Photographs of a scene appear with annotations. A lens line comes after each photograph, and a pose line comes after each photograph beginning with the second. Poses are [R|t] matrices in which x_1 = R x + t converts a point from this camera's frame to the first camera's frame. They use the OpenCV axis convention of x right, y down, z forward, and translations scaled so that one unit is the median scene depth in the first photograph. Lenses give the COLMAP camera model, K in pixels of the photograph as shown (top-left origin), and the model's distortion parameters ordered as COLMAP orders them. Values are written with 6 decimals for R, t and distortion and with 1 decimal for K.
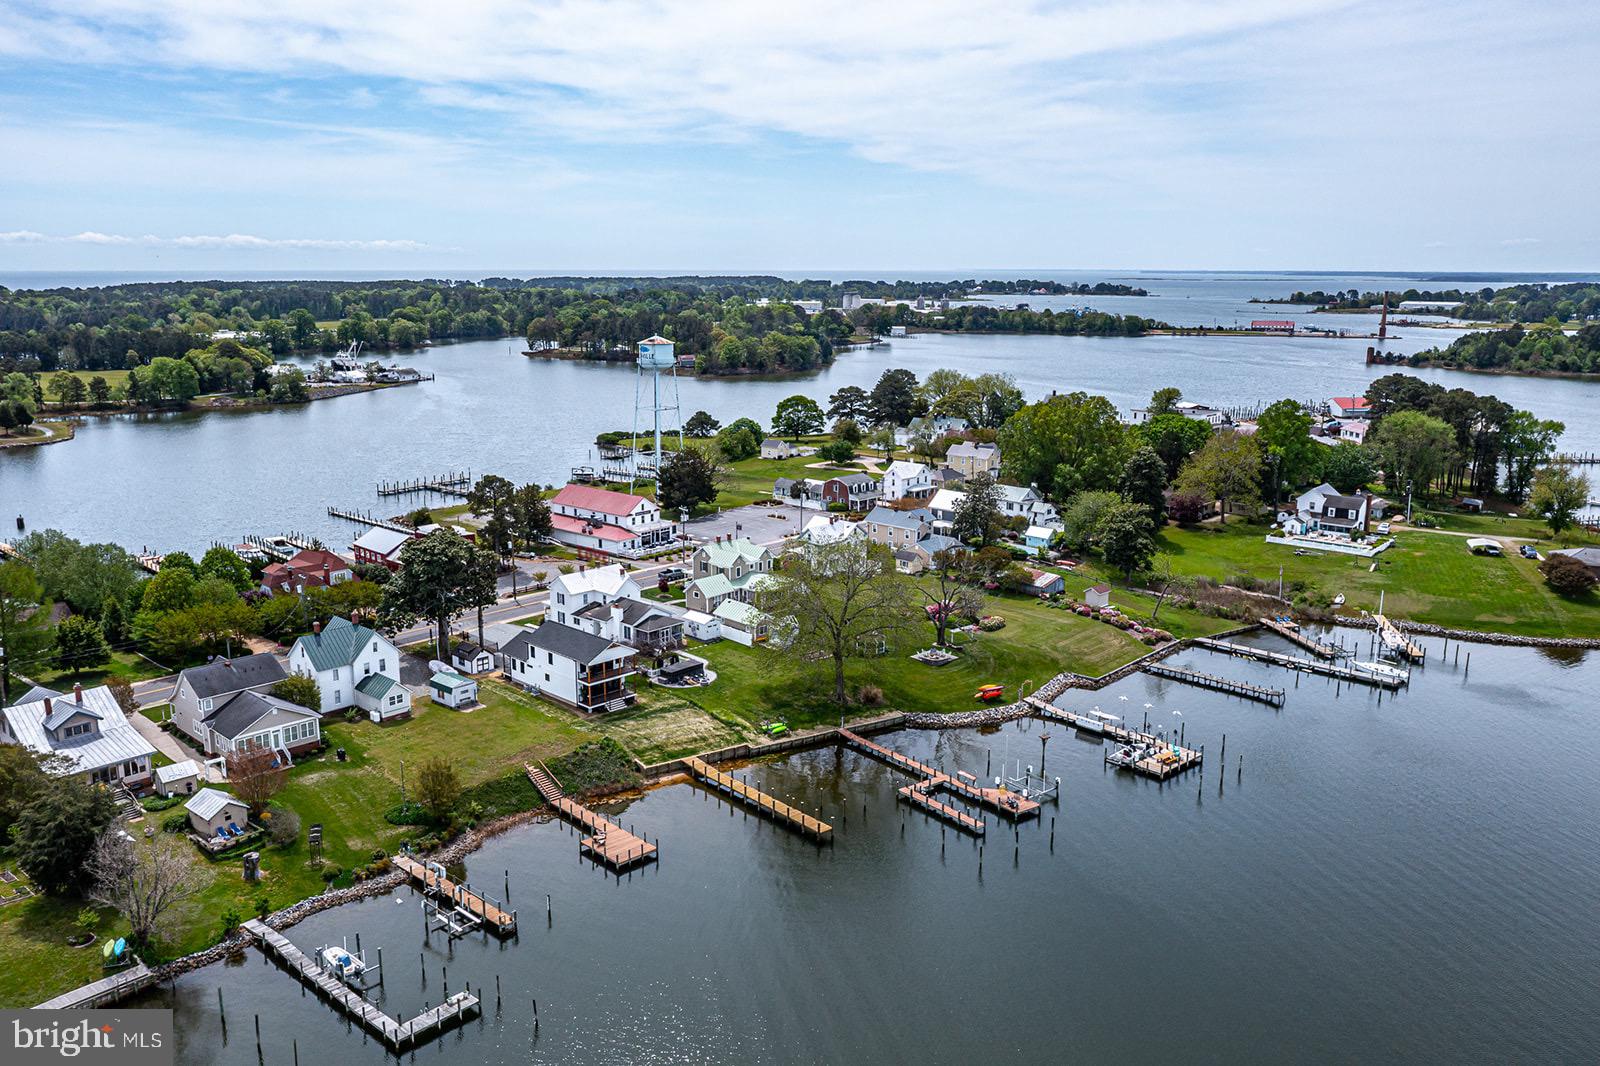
lens RADIAL K [[1272.6, 0, 804.8], [0, 1272.6, 539.5], [0, 0, 1]] dist [-0.022578, 0.019802]
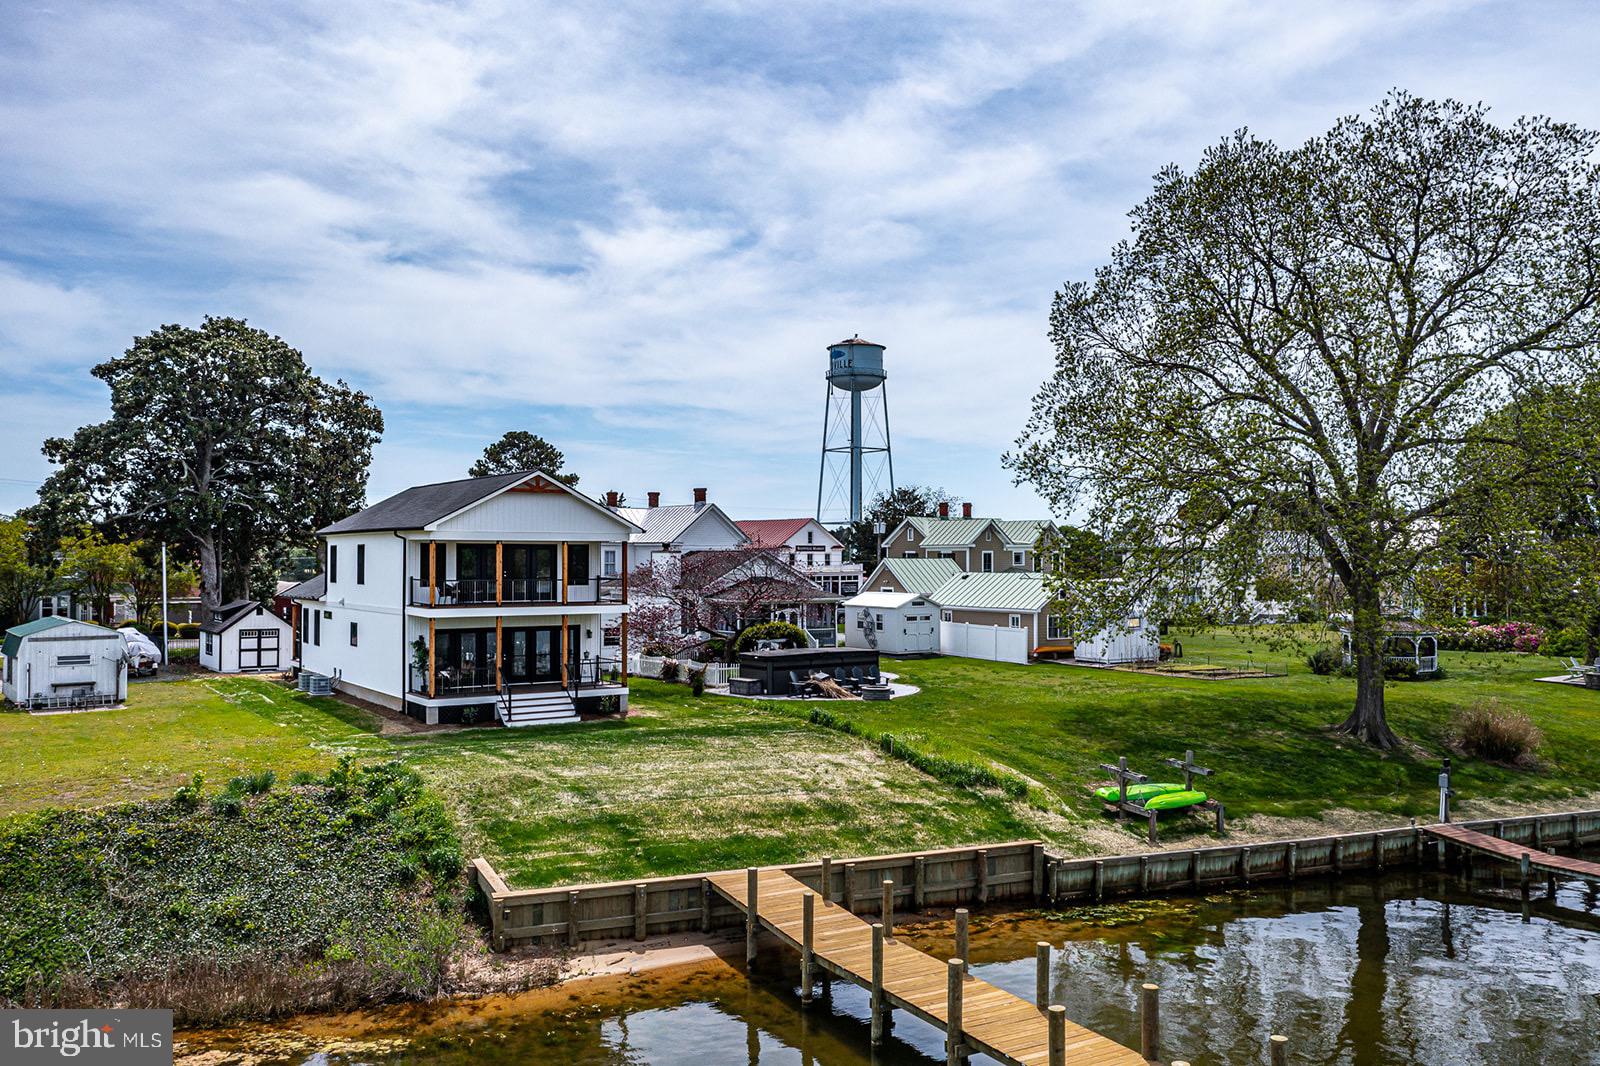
lens RADIAL K [[1272.6, 0, 804.8], [0, 1272.6, 539.5], [0, 0, 1]] dist [-0.022578, 0.019802]
pose [[0.982059, -0.005975, -0.188477, -0.042485], [-0.036730, 0.974293, -0.222270, 0.158363], [0.184960, 0.225205, 0.956594, 0.768349]]
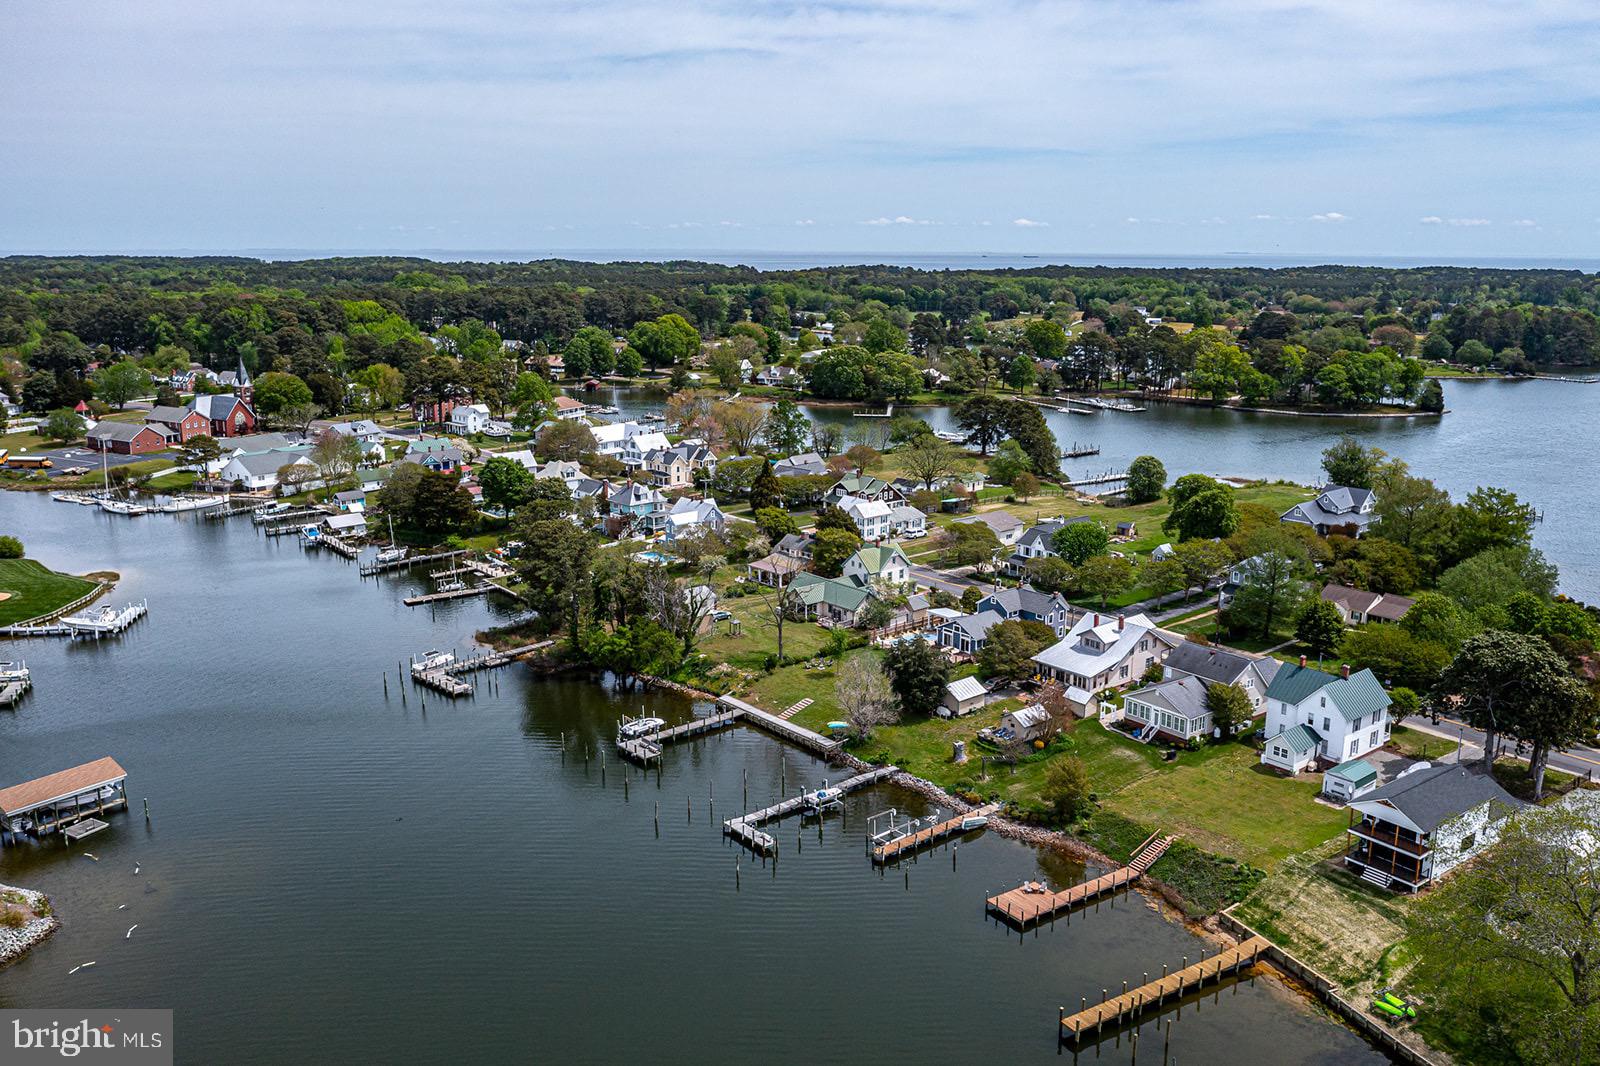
lens RADIAL K [[1272.6, 0, 804.8], [0, 1272.6, 539.5], [0, 0, 1]] dist [-0.022578, 0.019802]
pose [[-0.148029, 0.218326, -0.964583, 0.623004], [-0.220709, 0.943438, 0.247411, -0.183755], [0.964041, 0.249516, -0.091469, 0.707521]]
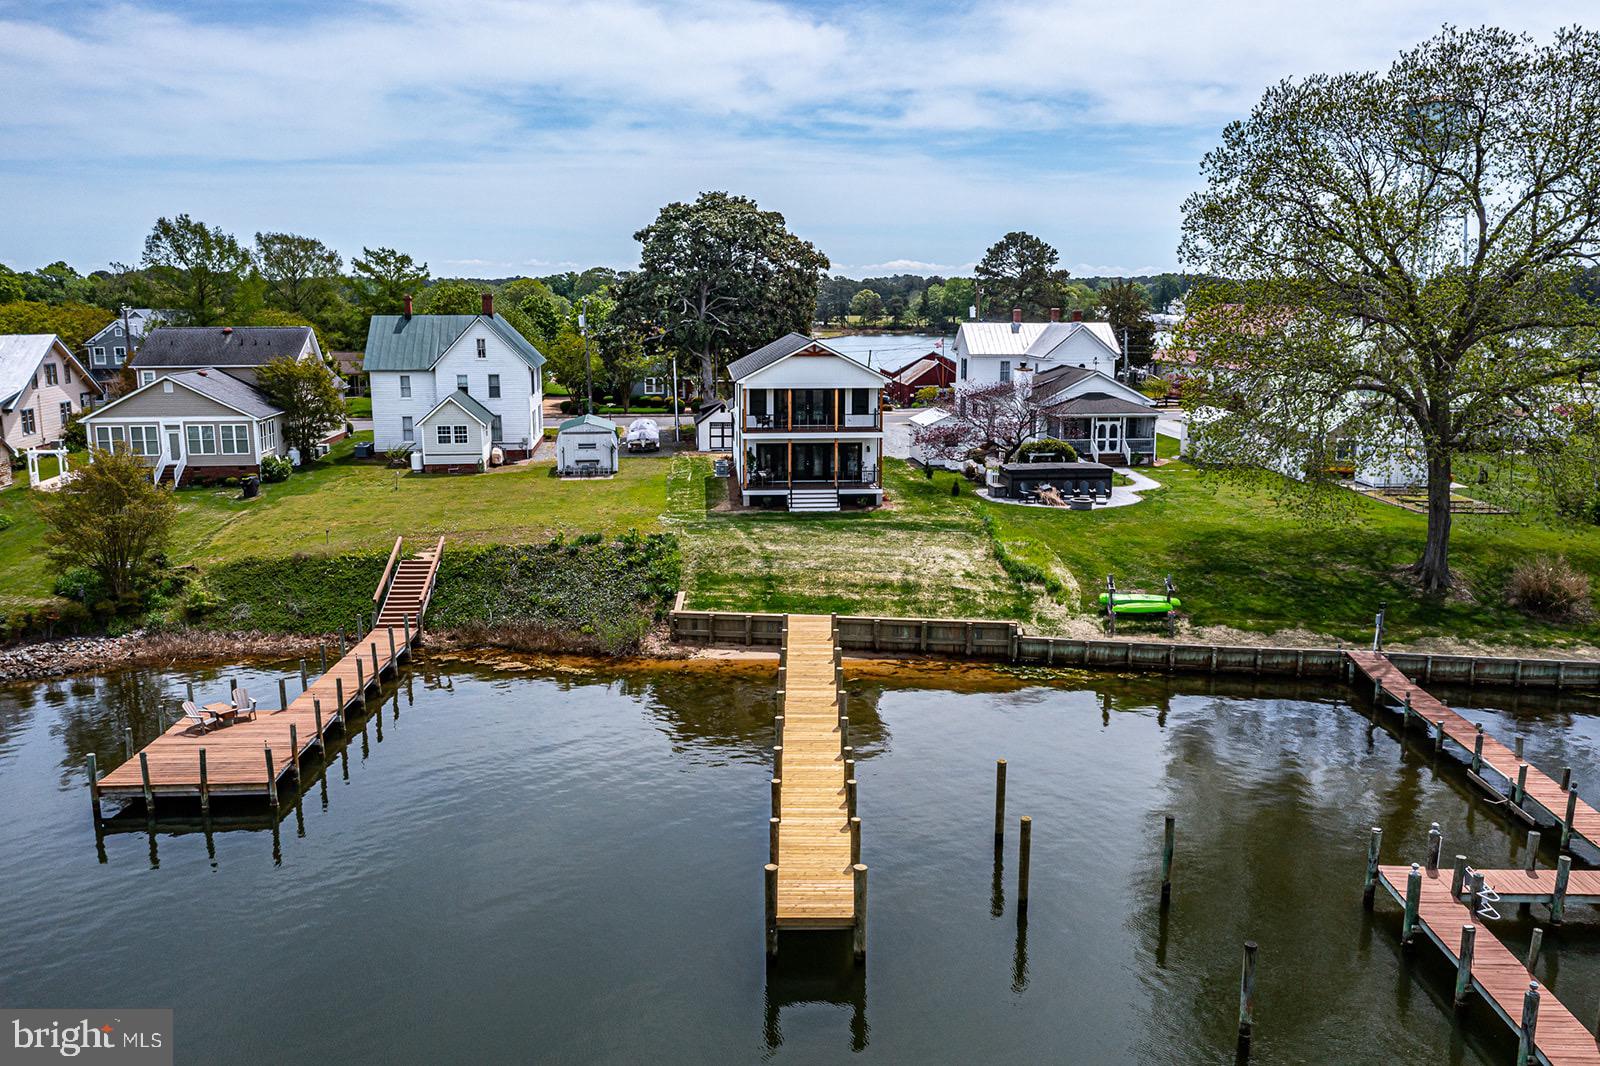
lens RADIAL K [[1272.6, 0, 804.8], [0, 1272.6, 539.5], [0, 0, 1]] dist [-0.022578, 0.019802]
pose [[0.760061, 0.120311, -0.638618, 0.119110], [-0.135855, 0.990416, 0.024897, 0.137224], [0.635493, 0.067836, 0.769121, 0.704810]]
